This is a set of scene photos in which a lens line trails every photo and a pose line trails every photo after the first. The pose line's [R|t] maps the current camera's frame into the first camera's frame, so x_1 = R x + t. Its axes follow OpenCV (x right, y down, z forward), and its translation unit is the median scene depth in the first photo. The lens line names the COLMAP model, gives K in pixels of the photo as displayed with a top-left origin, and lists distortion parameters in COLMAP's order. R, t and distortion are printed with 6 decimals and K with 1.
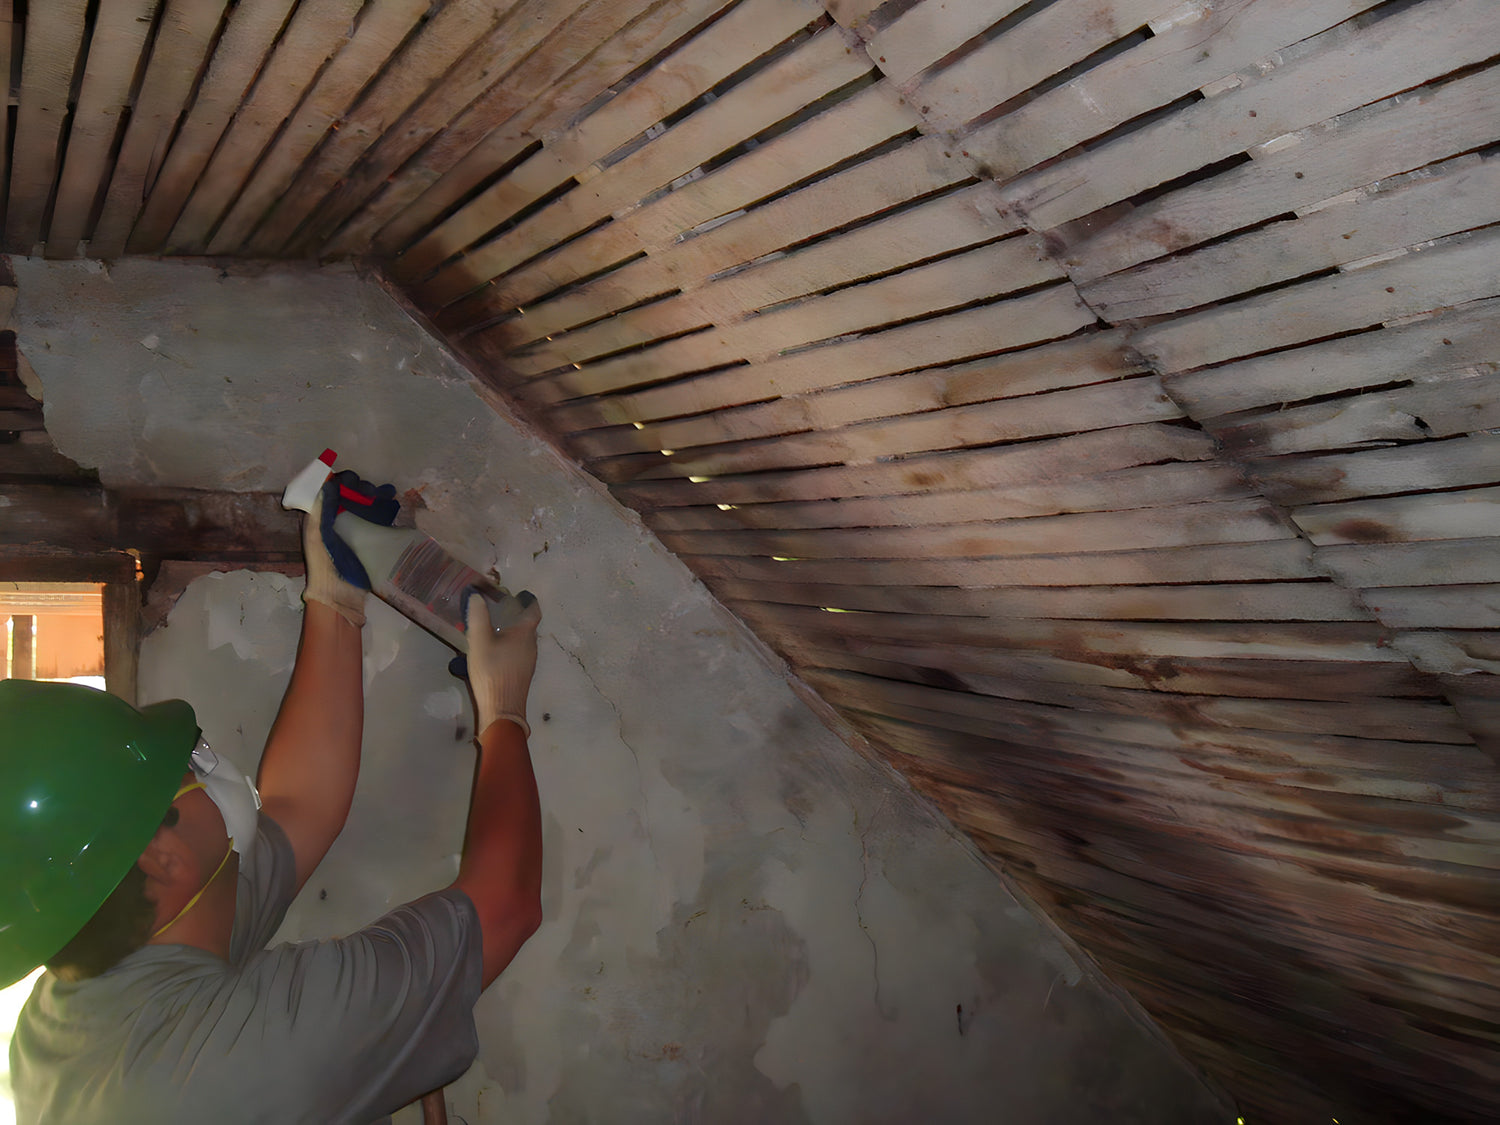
lens RADIAL K [[1617.4, 0, 751.1], [0, 1617.4, 522.0], [0, 0, 1]] dist [-0.133263, 0.133781]
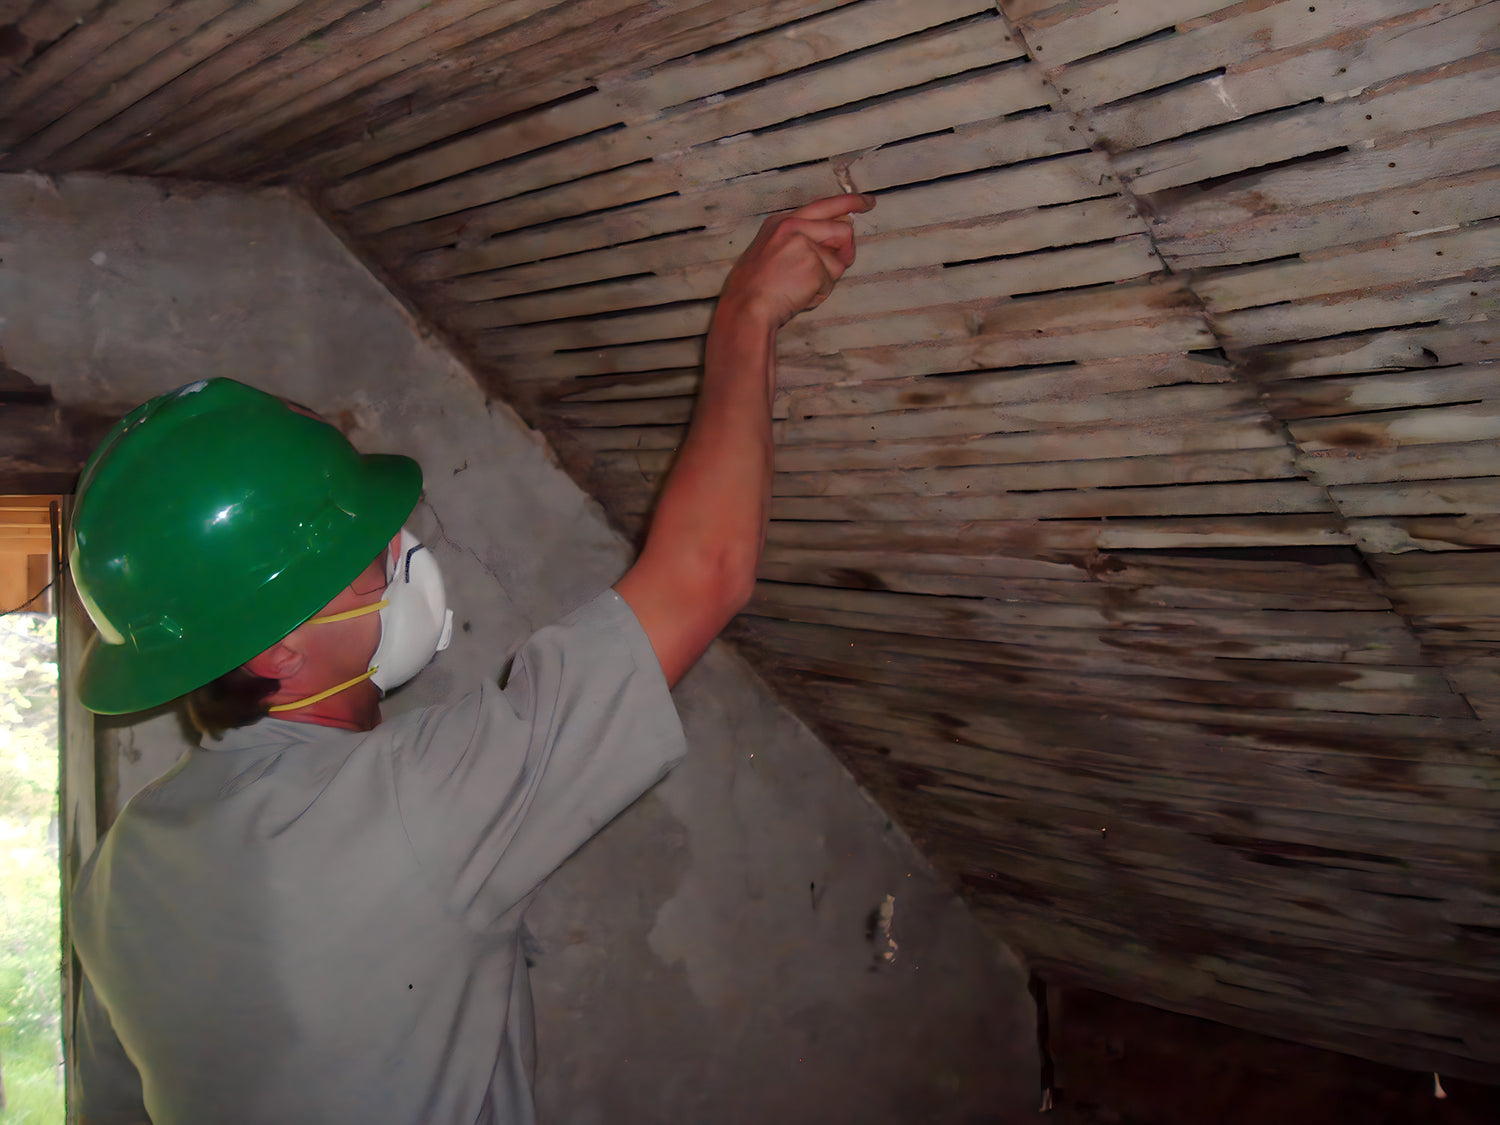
lens RADIAL K [[1617.4, 0, 751.1], [0, 1617.4, 522.0], [0, 0, 1]] dist [-0.133263, 0.133781]
pose [[0.969039, -0.008209, 0.246772, -0.352175], [-0.001108, 0.999293, 0.037592, 0.022044], [-0.246906, -0.036701, 0.968344, -0.112815]]
